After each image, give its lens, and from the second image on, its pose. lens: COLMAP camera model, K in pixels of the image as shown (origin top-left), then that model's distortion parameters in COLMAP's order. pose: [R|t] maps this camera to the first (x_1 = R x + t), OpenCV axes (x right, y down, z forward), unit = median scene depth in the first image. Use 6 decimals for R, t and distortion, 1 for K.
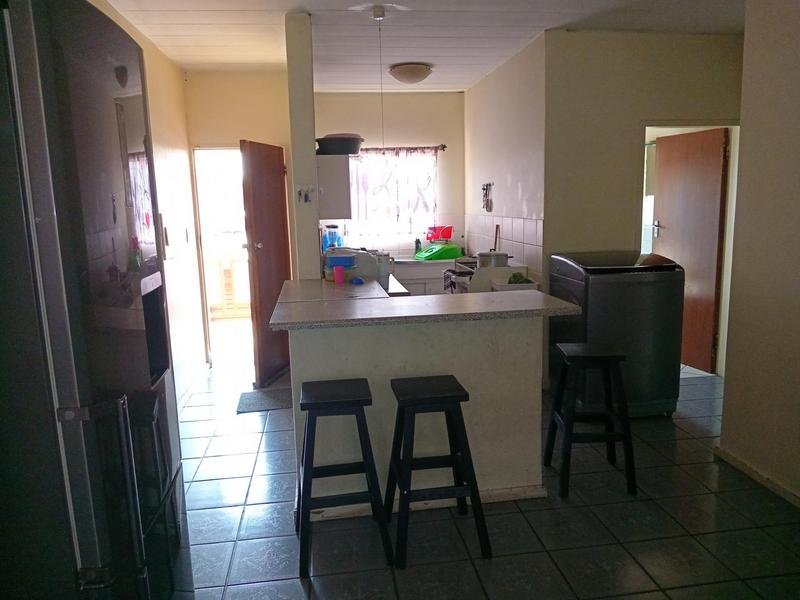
lens RADIAL K [[595.9, 0, 400.8], [0, 595.9, 300.4], [0, 0, 1]] dist [-0.002940, -0.002423]
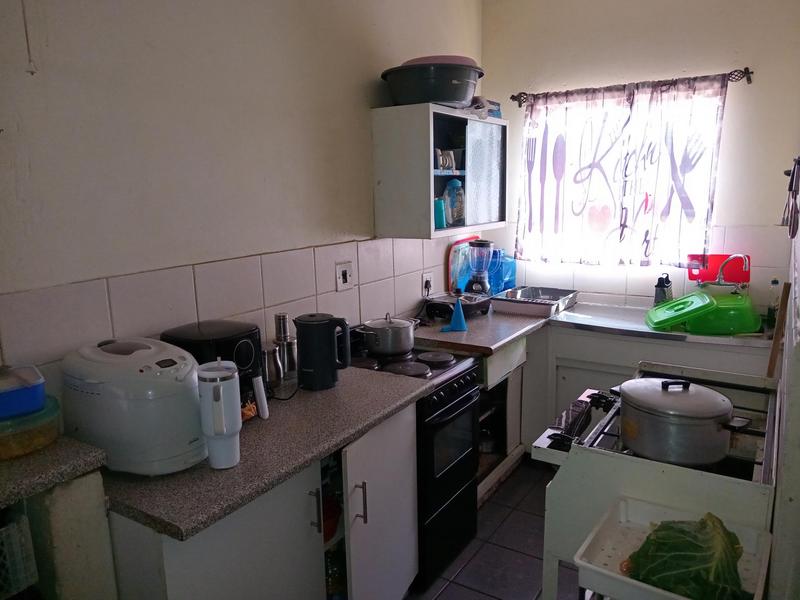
lens RADIAL K [[595.9, 0, 400.3], [0, 595.9, 298.4], [0, 0, 1]] dist [-0.002940, -0.002423]
pose [[0.759590, 0.128119, -0.637659, 0.176111], [-0.113771, 0.991464, 0.063680, -0.093621], [0.640374, 0.024177, 0.767682, 0.508159]]
